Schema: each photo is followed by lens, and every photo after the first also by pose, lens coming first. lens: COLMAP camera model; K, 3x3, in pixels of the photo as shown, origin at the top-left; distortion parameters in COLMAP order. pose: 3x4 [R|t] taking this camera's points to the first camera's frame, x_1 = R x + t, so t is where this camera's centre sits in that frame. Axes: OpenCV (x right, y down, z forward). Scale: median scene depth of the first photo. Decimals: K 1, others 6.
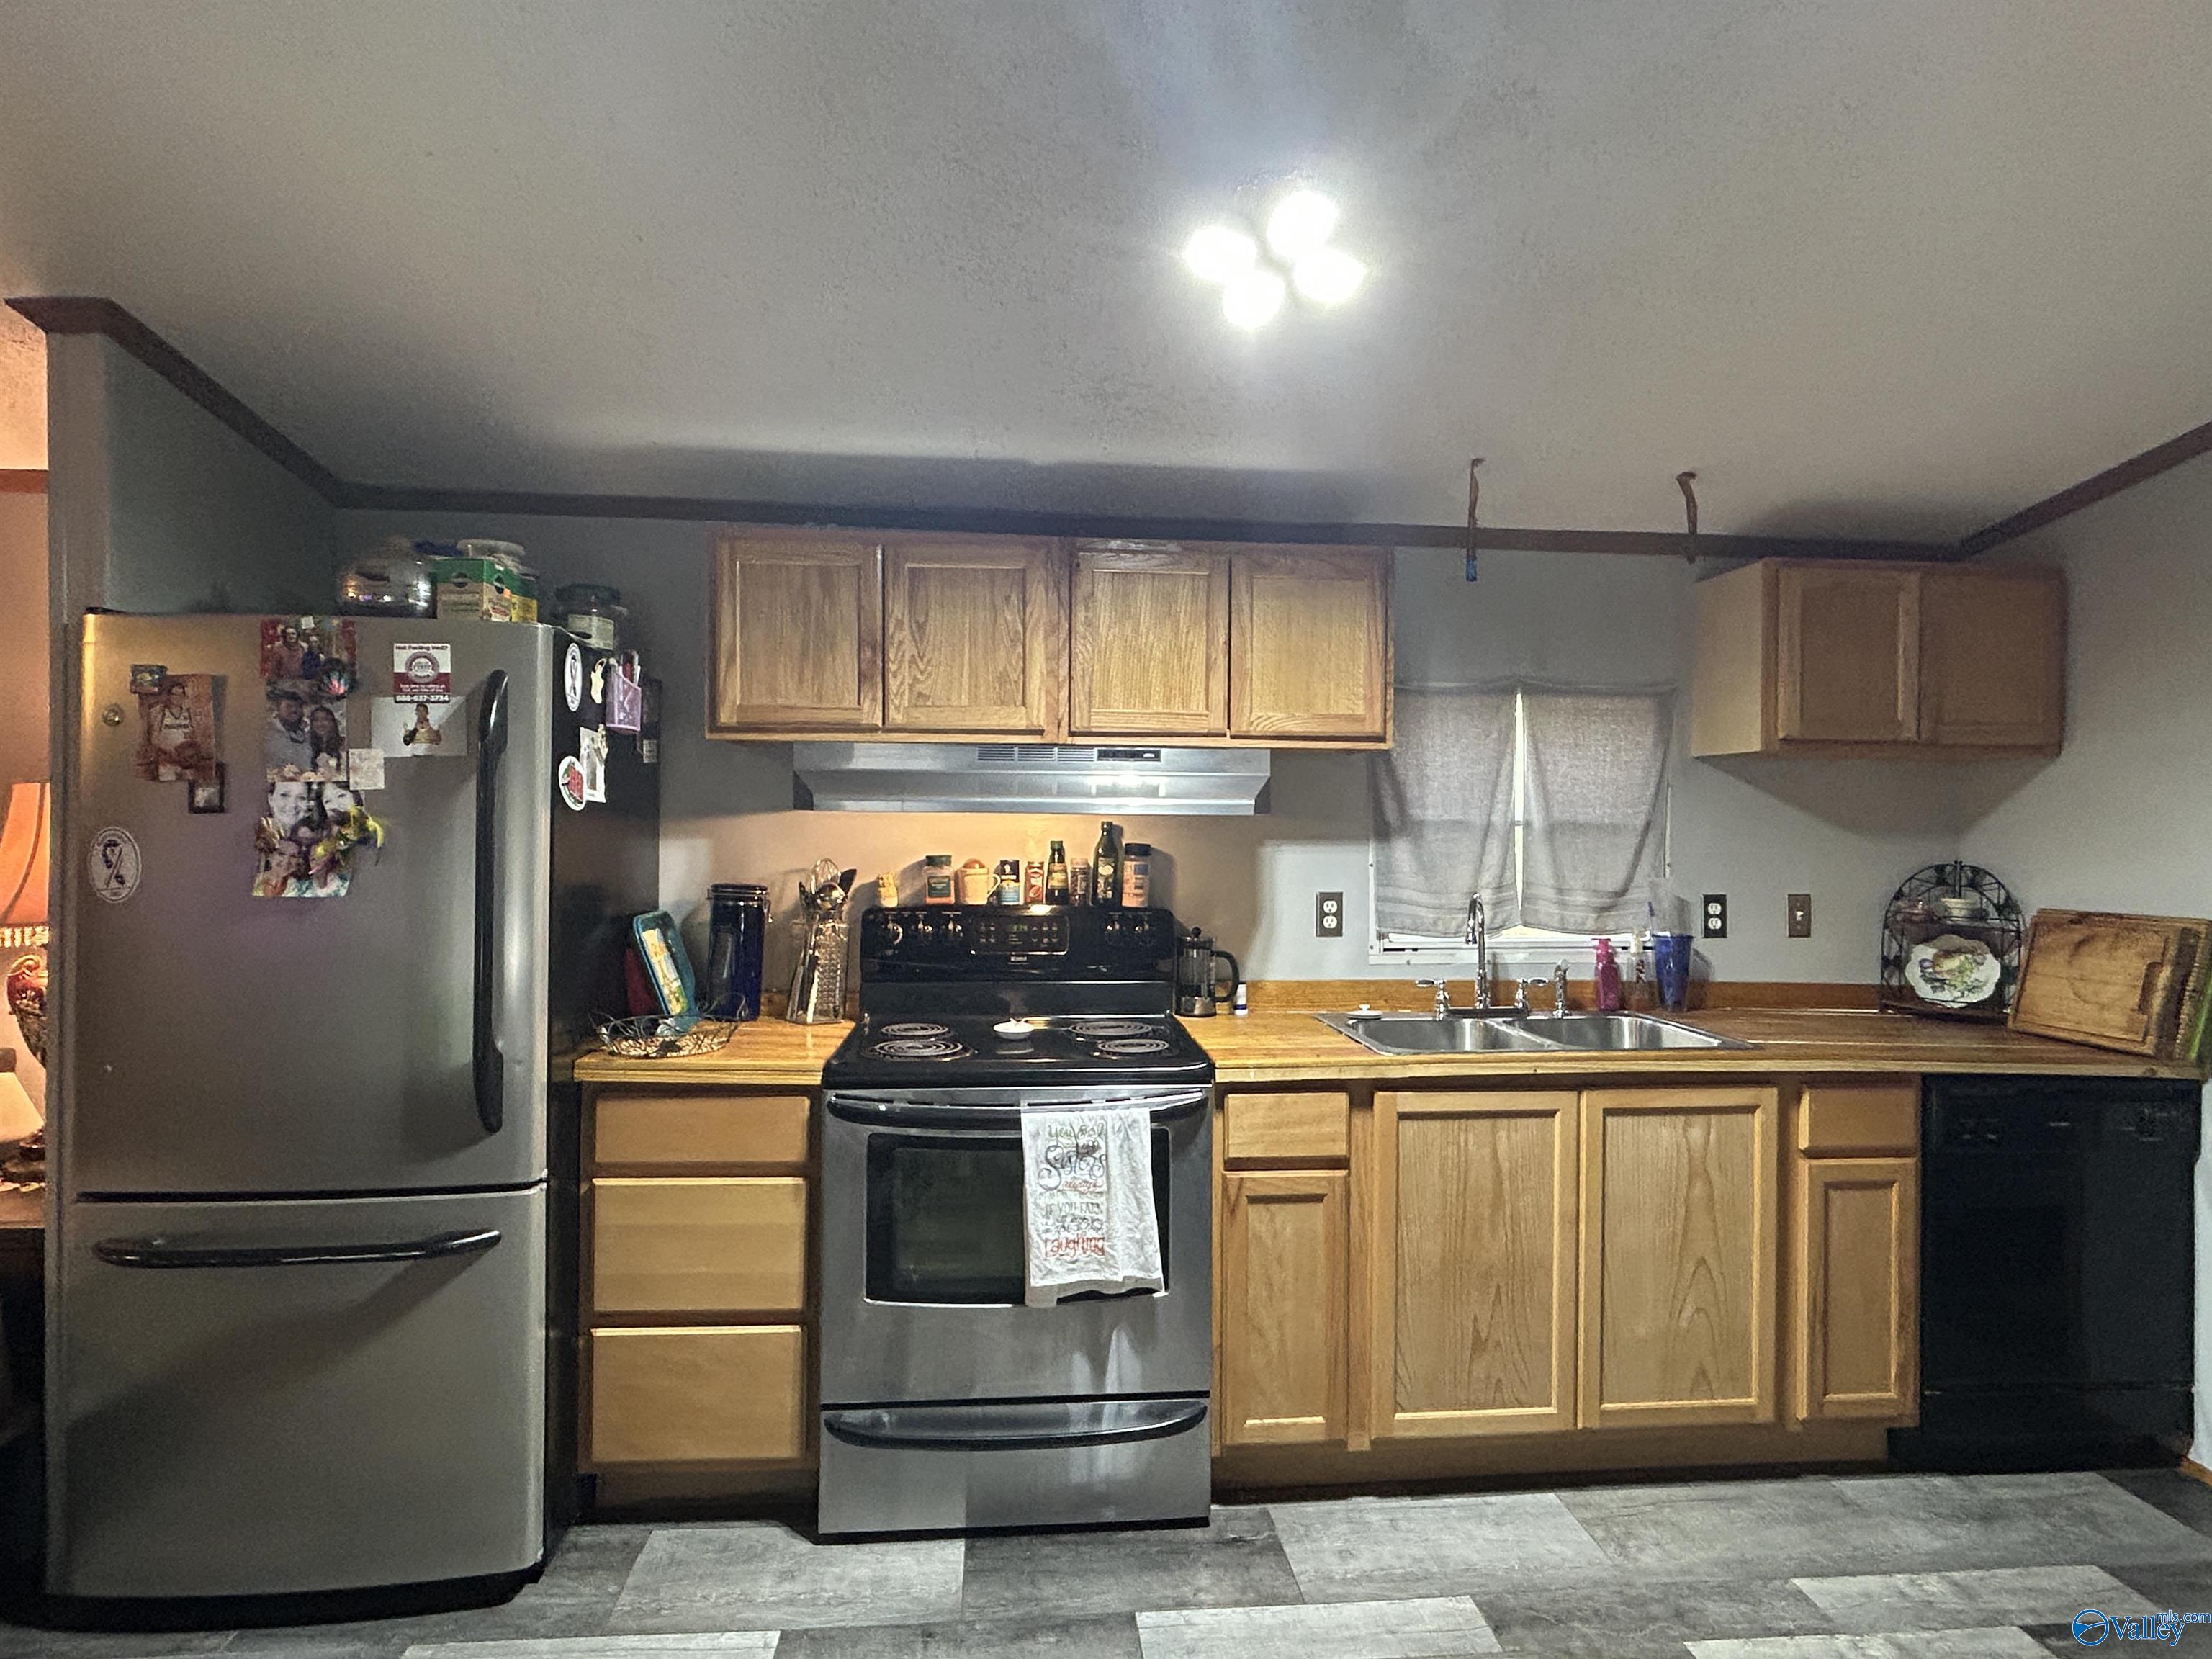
lens RADIAL K [[1166.6, 0, 1106.0], [0, 1166.6, 829.5], [0, 0, 1]] dist [0.000961, 0.000301]
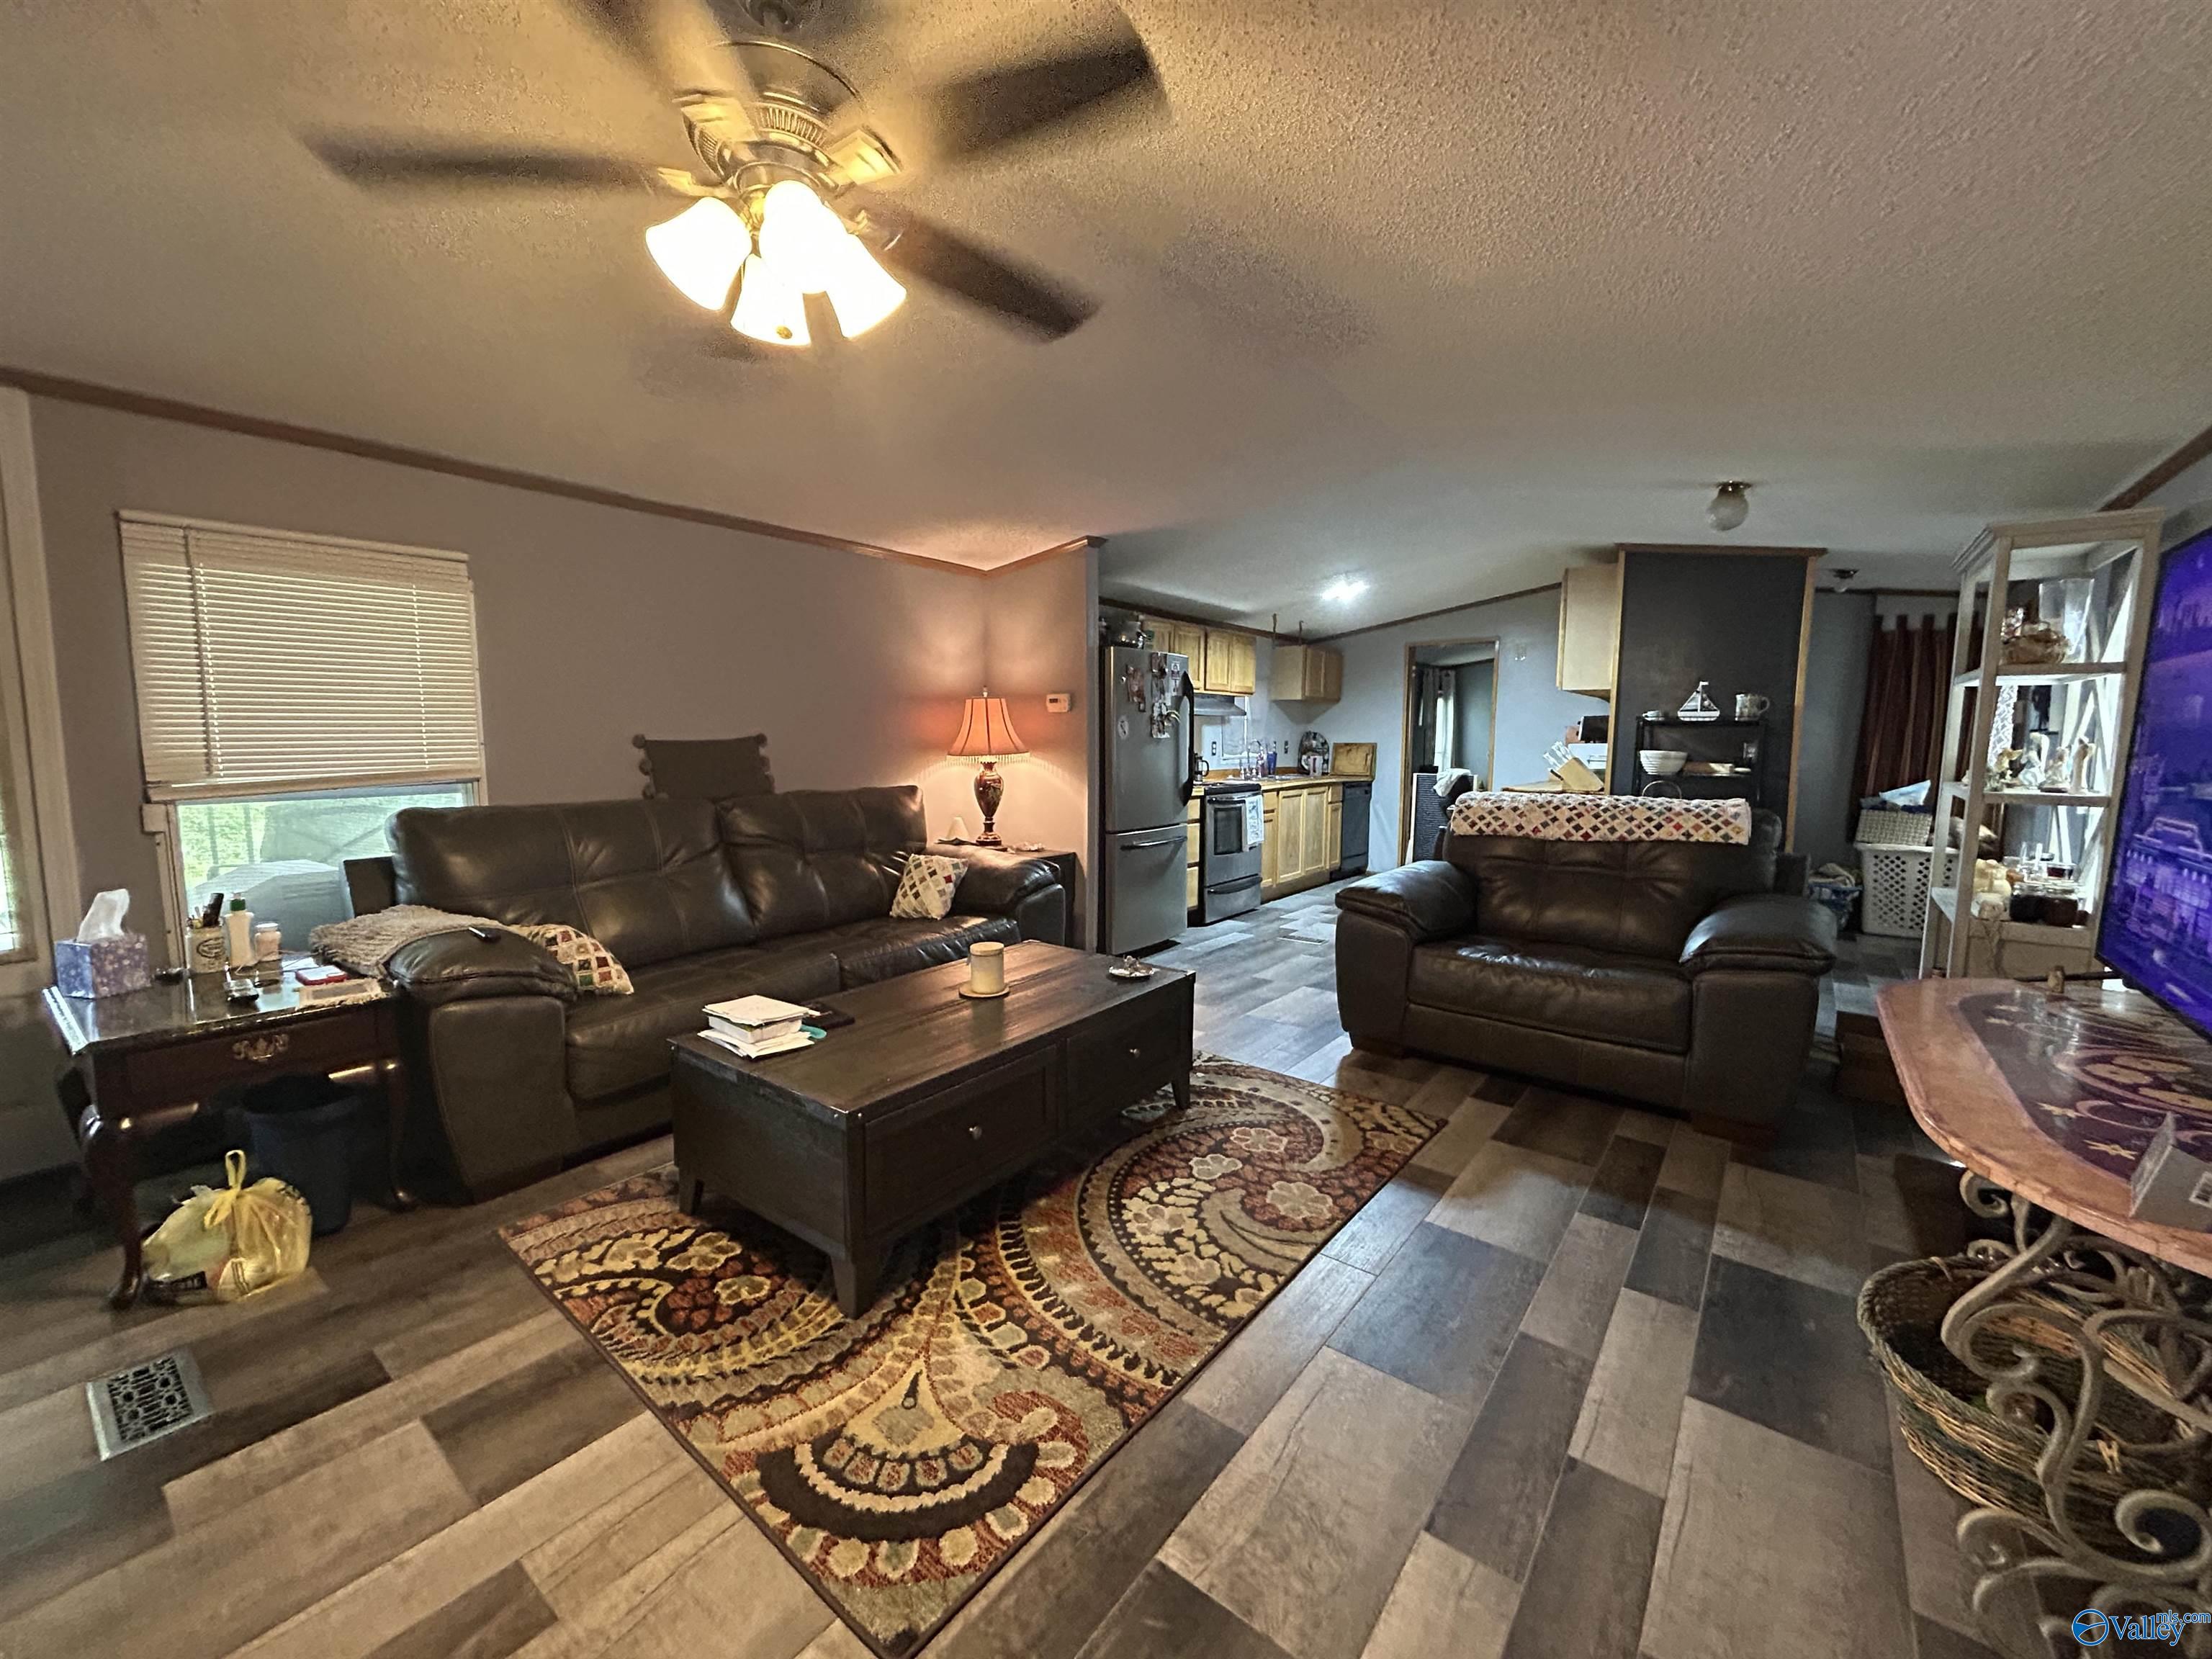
lens RADIAL K [[895.8, 0, 1100.5], [0, 895.8, 818.6], [0, 0, 1]] dist [0.008275, 0.000081]
pose [[0.674649, -0.073619, 0.734459, -2.285325], [0.004596, 0.995414, 0.095554, 0.035992], [-0.738125, -0.061090, 0.671893, -0.510160]]
